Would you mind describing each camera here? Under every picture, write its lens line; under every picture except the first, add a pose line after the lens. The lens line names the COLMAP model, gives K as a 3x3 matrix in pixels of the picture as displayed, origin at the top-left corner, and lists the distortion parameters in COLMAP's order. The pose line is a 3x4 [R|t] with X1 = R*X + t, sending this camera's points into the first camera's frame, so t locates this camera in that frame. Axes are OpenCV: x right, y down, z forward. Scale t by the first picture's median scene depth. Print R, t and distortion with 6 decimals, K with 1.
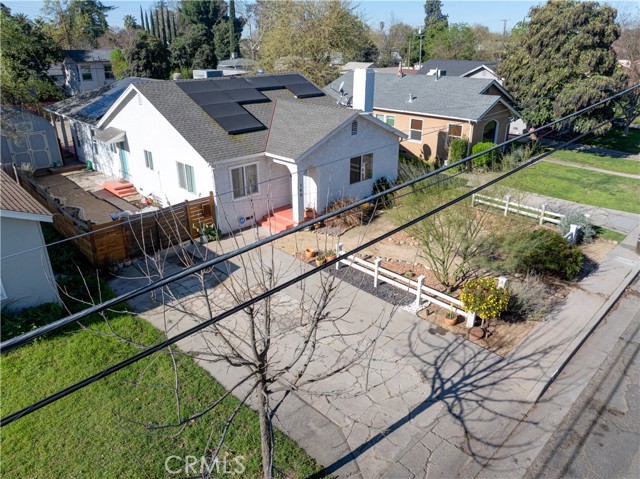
lens RADIAL K [[452.8, 0, 320.0], [0, 452.8, 239.5], [0, 0, 1]] dist [-0.029646, 0.003675]
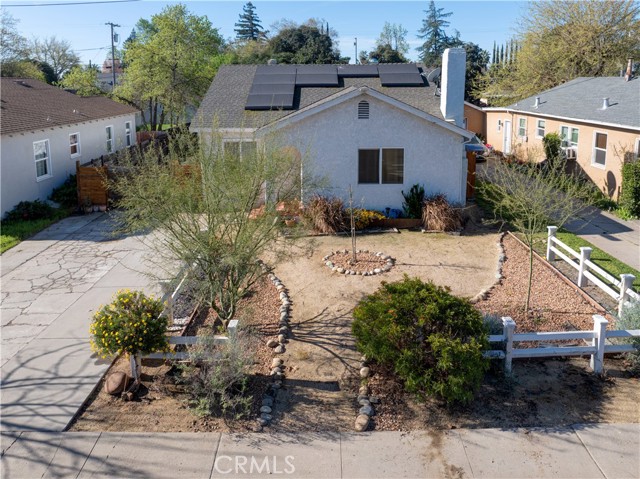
lens RADIAL K [[467.3, 0, 321.1], [0, 467.3, 173.6], [0, 0, 1]] dist [-0.041211, 0.007292]
pose [[0.725190, 0.128477, -0.676456, 0.559674], [-0.272275, 0.955872, -0.110345, -0.038136], [0.632429, 0.264203, 0.728169, 0.403649]]
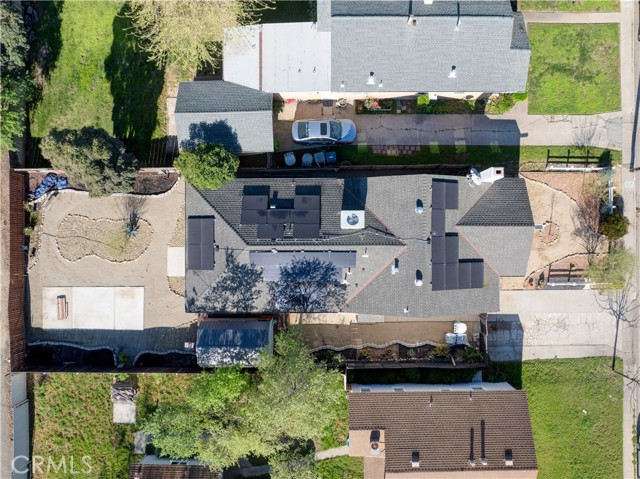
lens RADIAL K [[452.8, 0, 320.0], [0, 452.8, 239.5], [0, 0, 1]] dist [-0.029646, 0.003675]
pose [[0.684862, -0.728656, -0.004966, -0.466505], [0.297601, 0.273480, 0.914682, -1.971199], [-0.665130, -0.627909, 0.404145, 0.786963]]
